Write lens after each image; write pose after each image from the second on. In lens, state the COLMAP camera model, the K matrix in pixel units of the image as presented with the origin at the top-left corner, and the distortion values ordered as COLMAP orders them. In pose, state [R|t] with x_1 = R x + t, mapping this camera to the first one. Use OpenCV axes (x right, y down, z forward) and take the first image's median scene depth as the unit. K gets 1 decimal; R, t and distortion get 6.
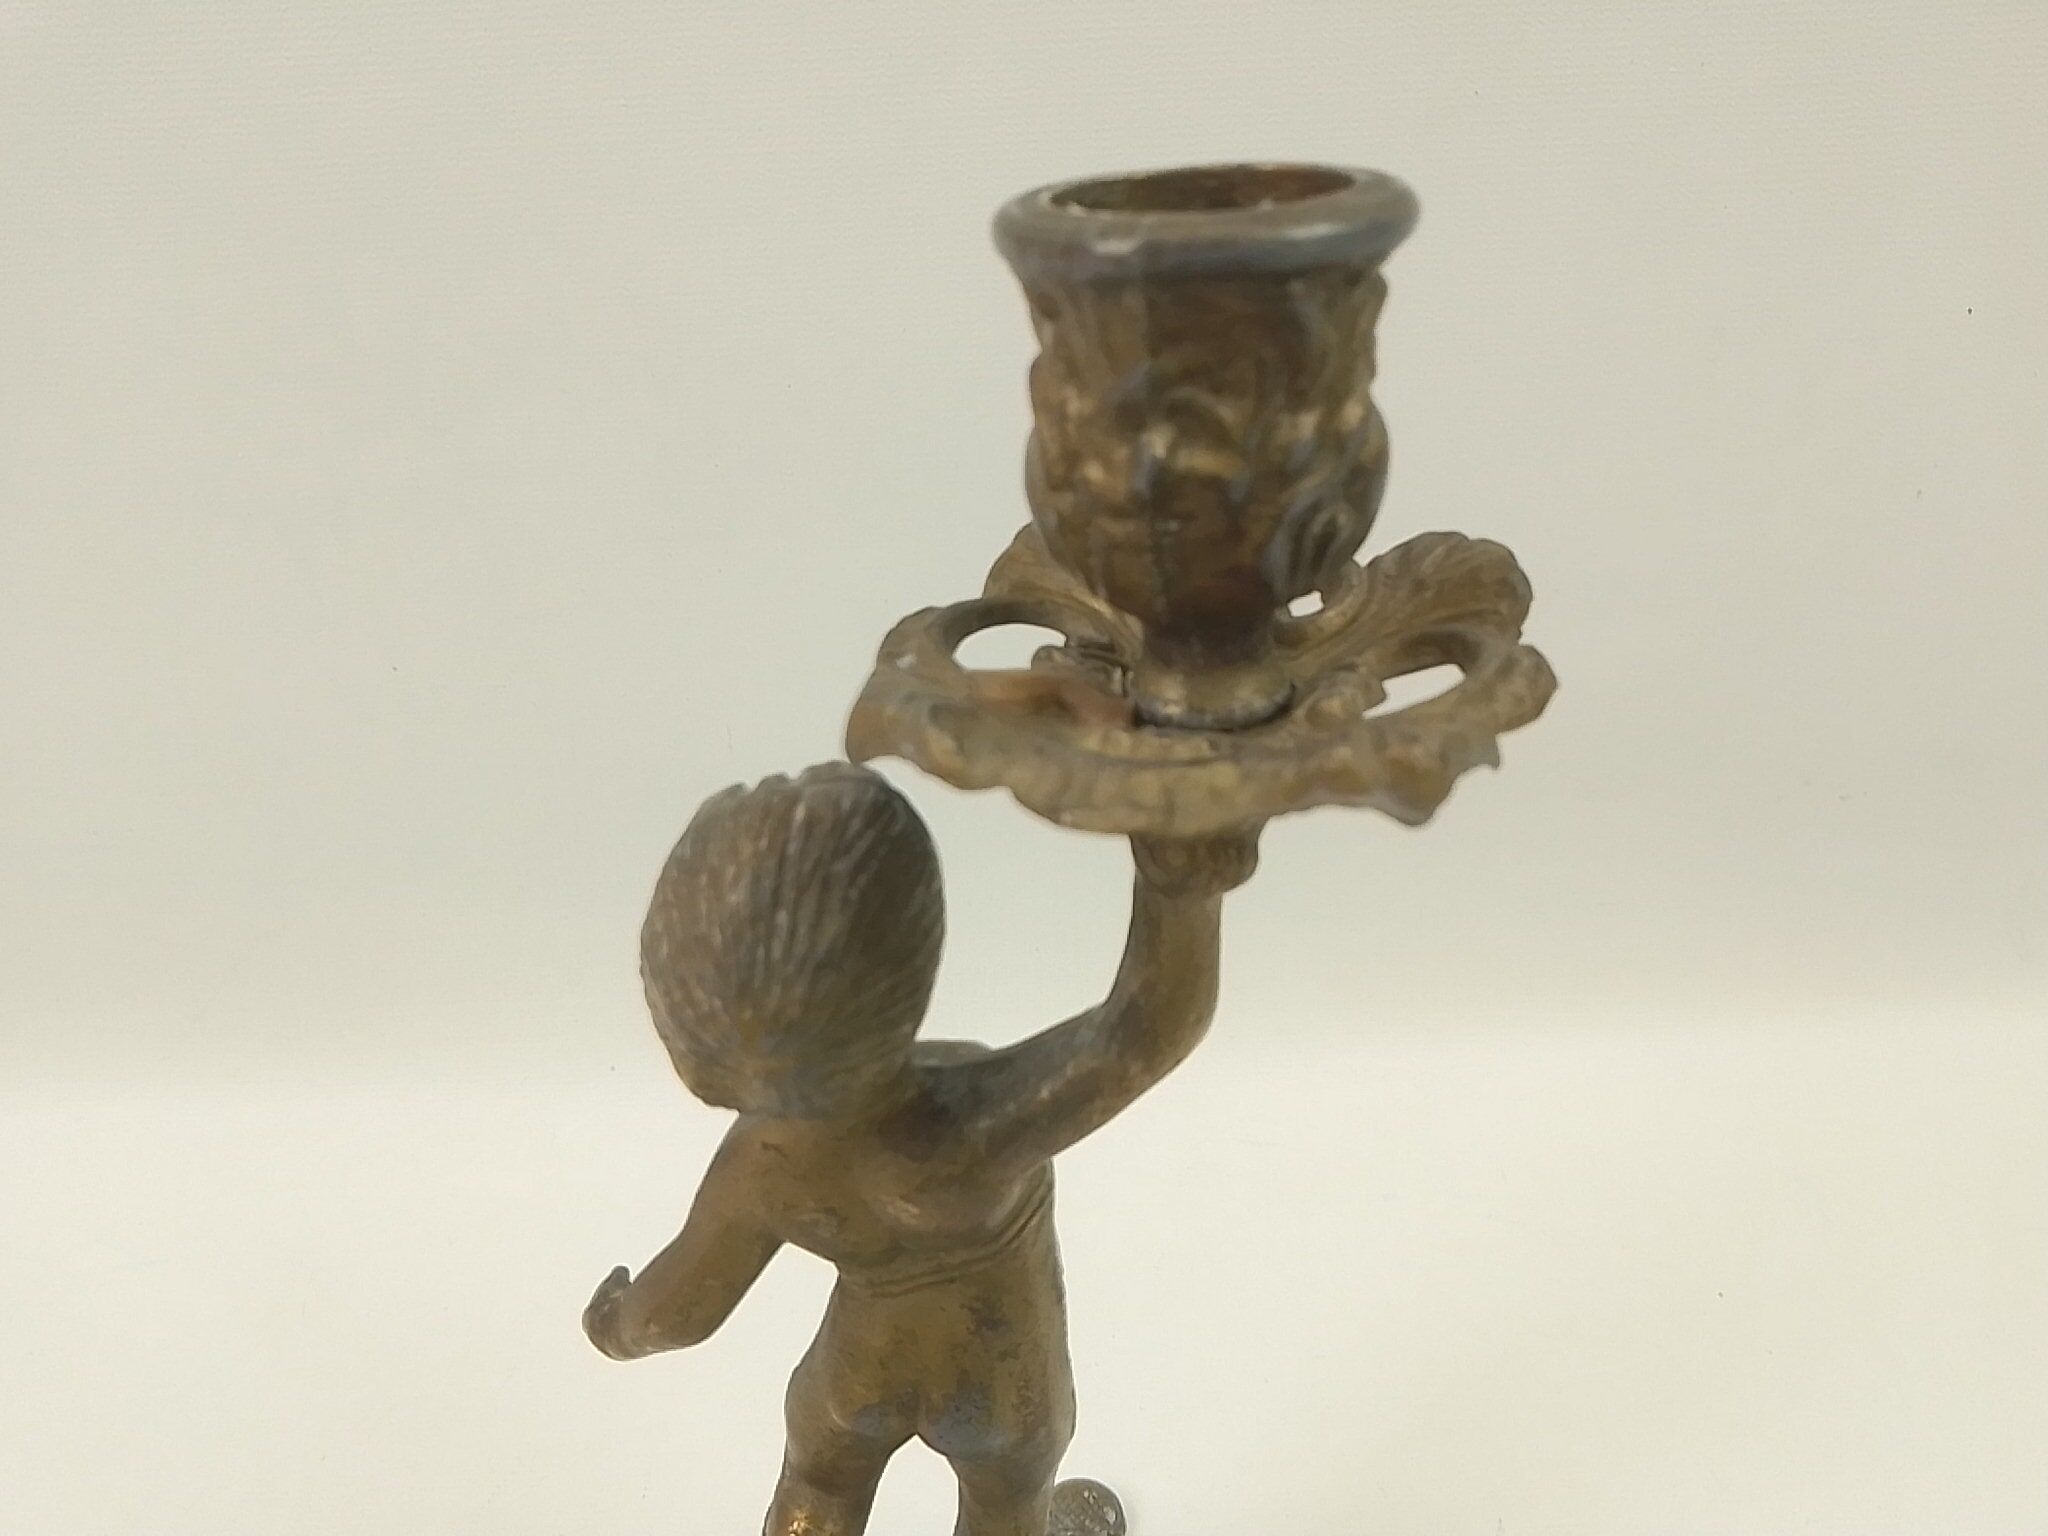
lens RADIAL K [[1635.0, 0, 1024.0], [0, 1635.0, 768.0], [0, 0, 1]] dist [0.183825, -0.673772]
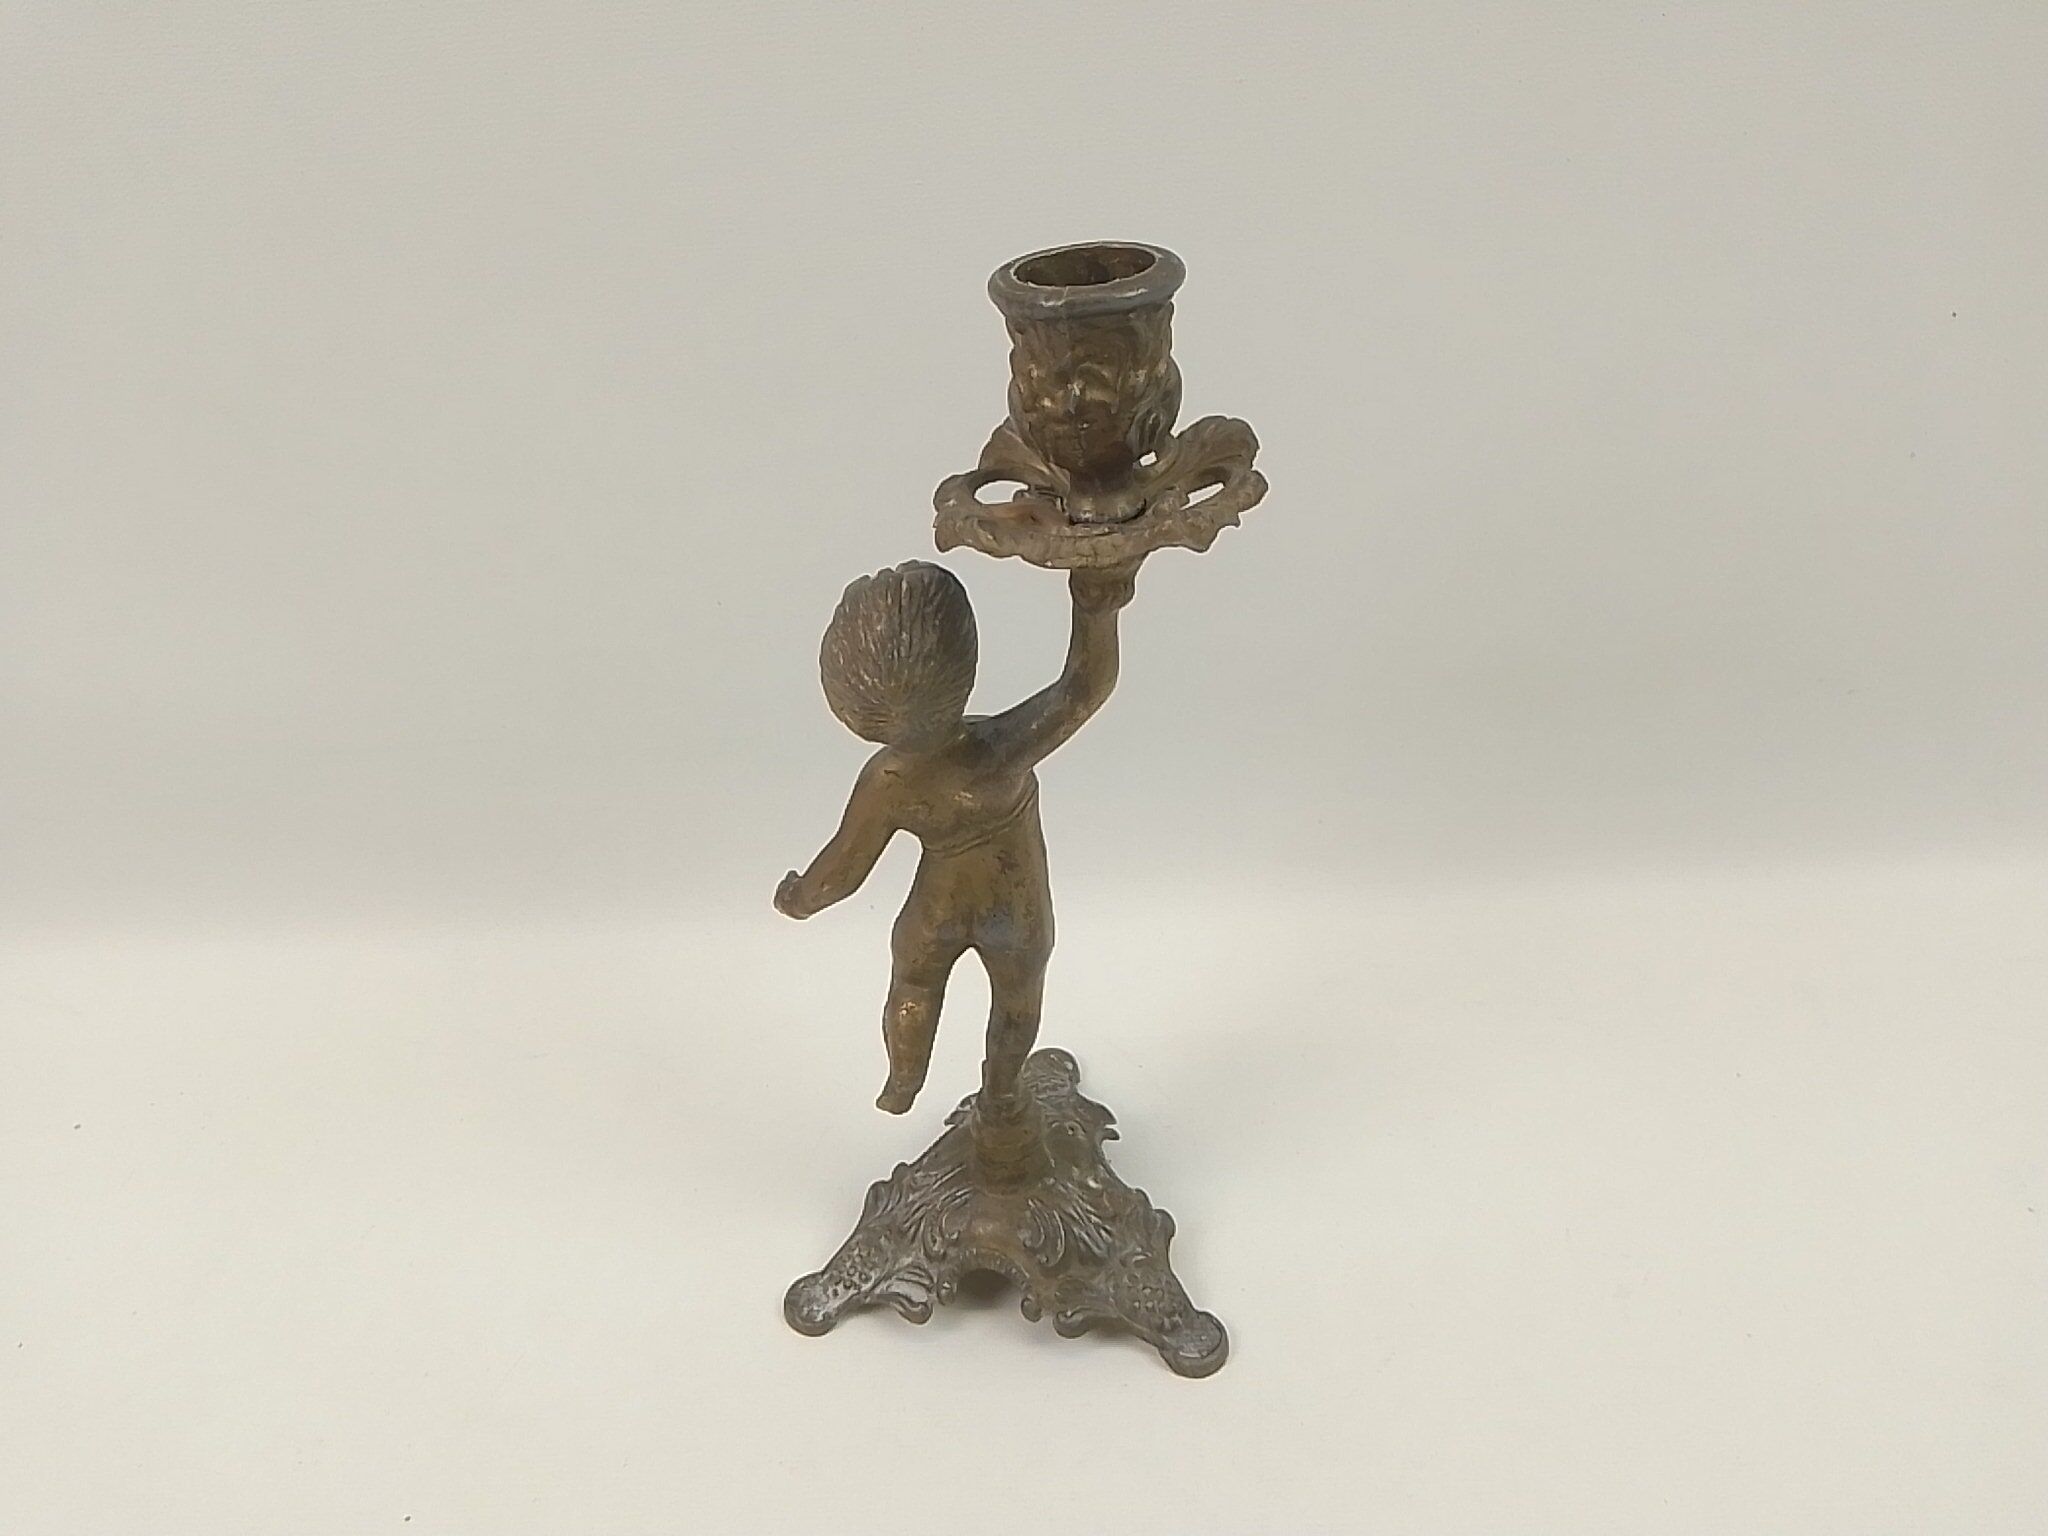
lens RADIAL K [[1635.0, 0, 1024.0], [0, 1635.0, 768.0], [0, 0, 1]] dist [0.183825, -0.673772]
pose [[0.992576, -0.090959, 0.080736, -0.174795], [0.085072, 0.993653, 0.073591, 0.114552], [-0.086918, -0.066176, 0.994015, -1.004629]]
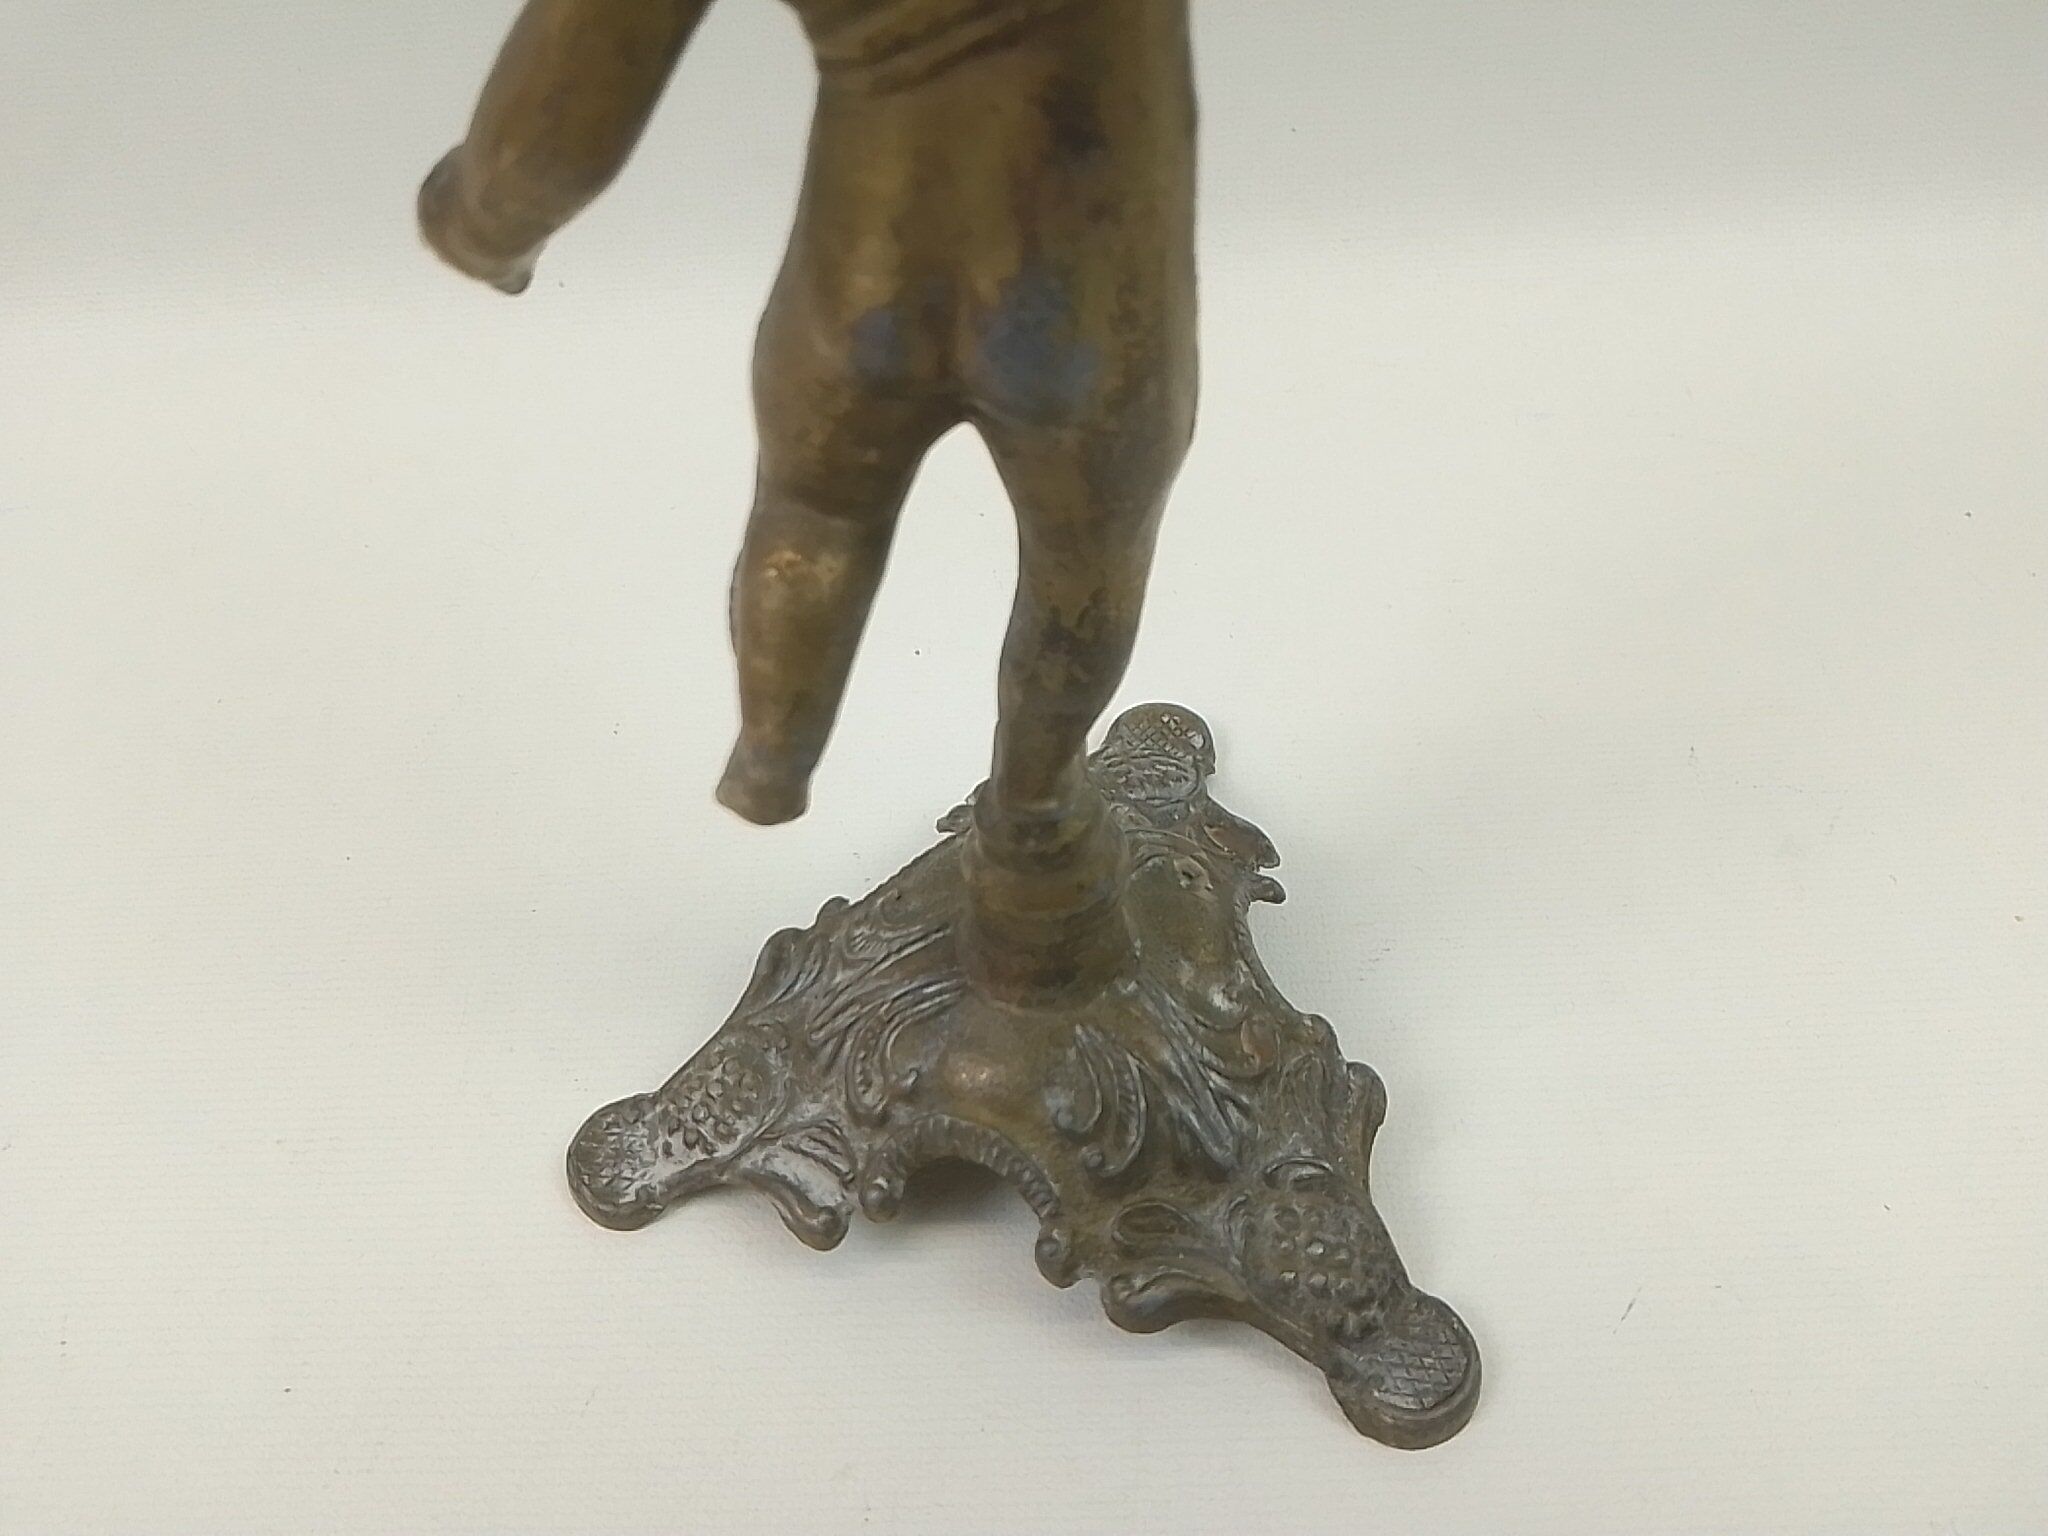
lens RADIAL K [[1635.0, 0, 1024.0], [0, 1635.0, 768.0], [0, 0, 1]] dist [0.183825, -0.673772]
pose [[0.999868, -0.003384, -0.015864, -0.037470], [0.007758, 0.958652, 0.284475, 0.469821], [0.014245, -0.284560, 0.958552, 0.454510]]
